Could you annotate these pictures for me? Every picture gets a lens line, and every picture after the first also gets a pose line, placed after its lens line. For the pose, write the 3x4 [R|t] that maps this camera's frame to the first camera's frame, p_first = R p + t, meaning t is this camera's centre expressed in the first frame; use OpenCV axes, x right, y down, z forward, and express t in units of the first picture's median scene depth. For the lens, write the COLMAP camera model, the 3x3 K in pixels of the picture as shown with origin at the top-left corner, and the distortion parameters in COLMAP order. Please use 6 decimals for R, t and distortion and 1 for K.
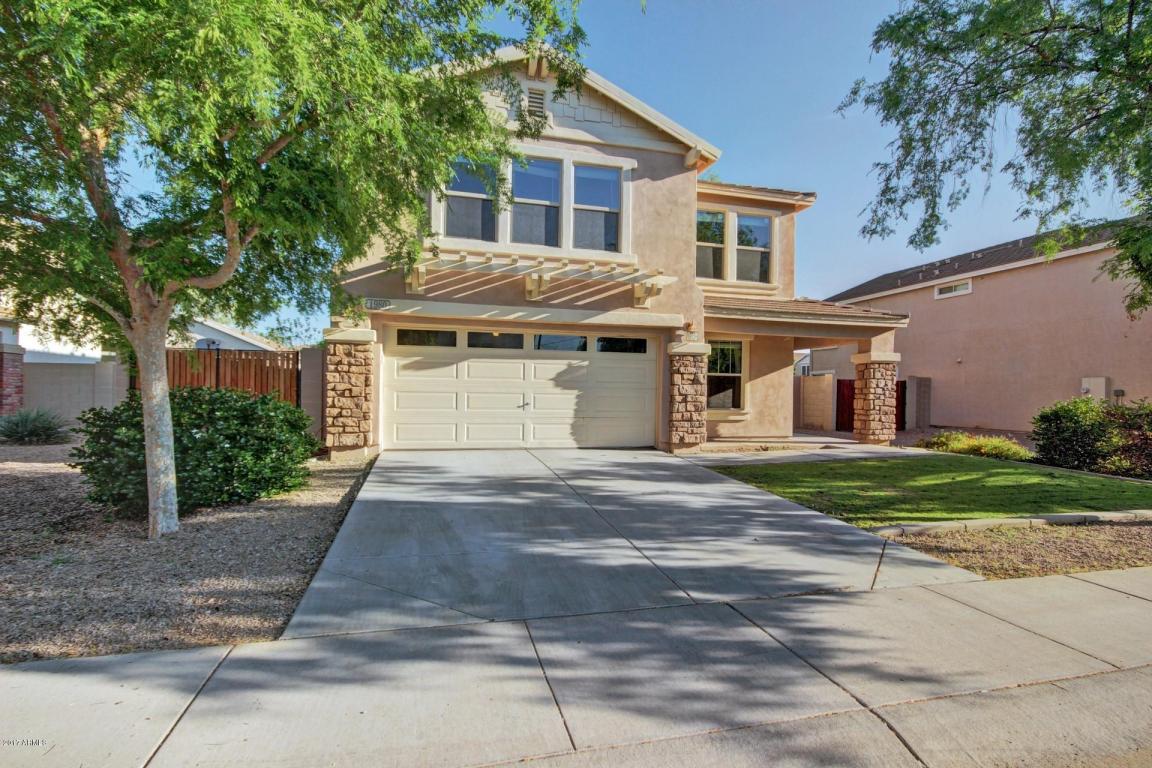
lens RADIAL K [[541.4, 0, 569.0], [0, 541.4, 385.4], [0, 0, 1]] dist [0.002362, -0.001710]
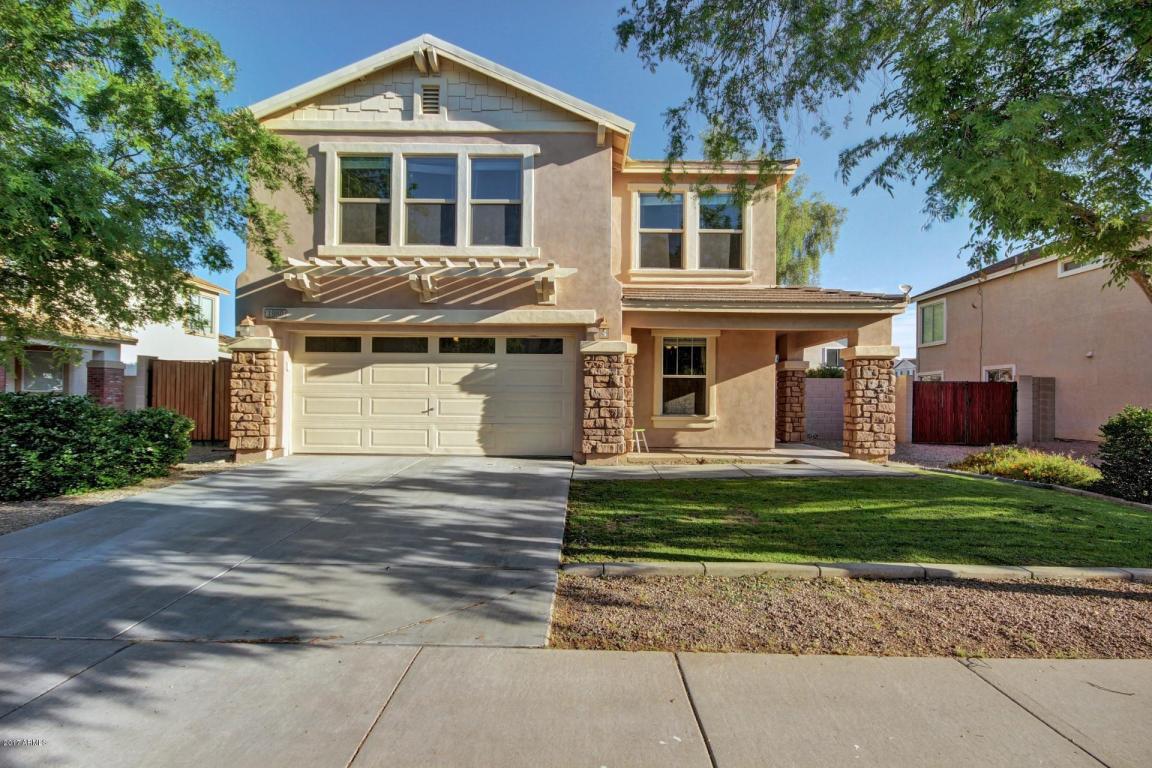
lens RADIAL K [[541.4, 0, 574.8], [0, 541.4, 385.7], [0, 0, 1]] dist [0.002362, -0.001710]
pose [[0.966289, -0.010892, -0.257228, 0.414670], [0.007595, 0.999876, -0.013808, 0.007359], [0.257346, 0.011388, 0.966252, 0.126562]]
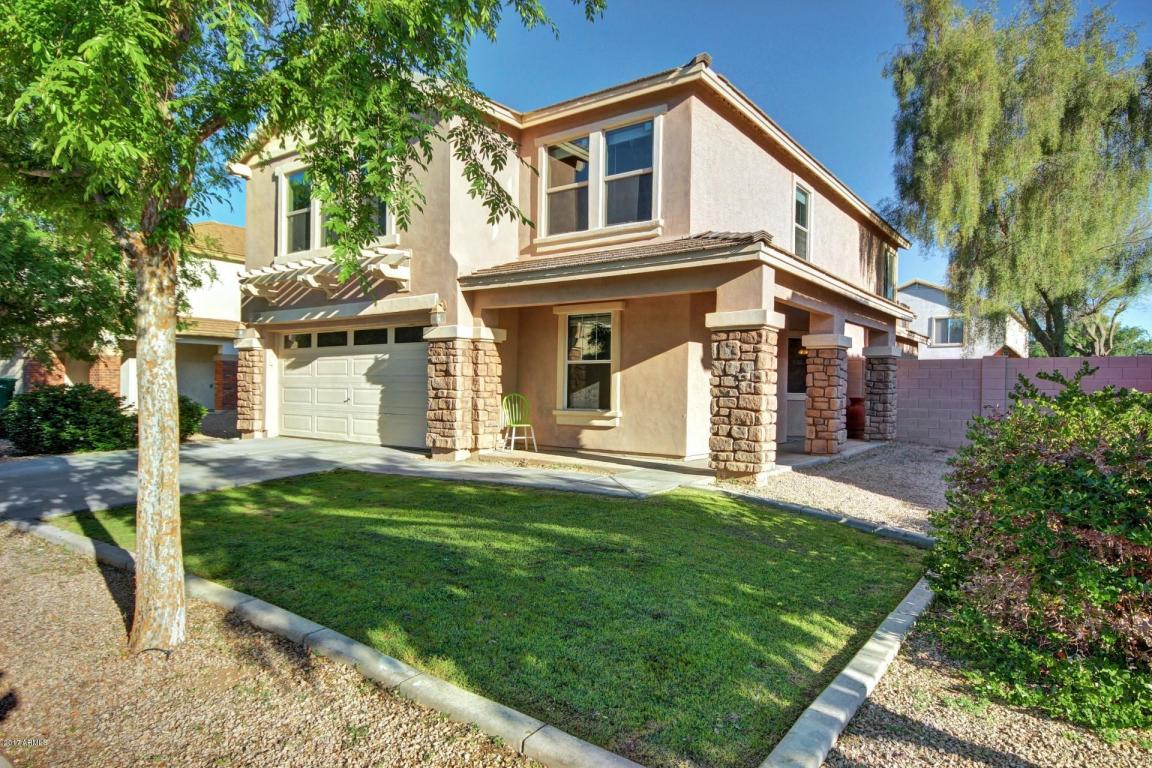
lens RADIAL K [[662.6, 0, 592.2], [0, 662.6, 376.7], [0, 0, 1]] dist [0.016642, 0.000528]
pose [[0.643581, -0.020101, -0.765114, 1.164511], [0.008648, 0.999782, -0.018992, 0.019846], [0.765330, 0.005606, 0.643614, 0.534556]]
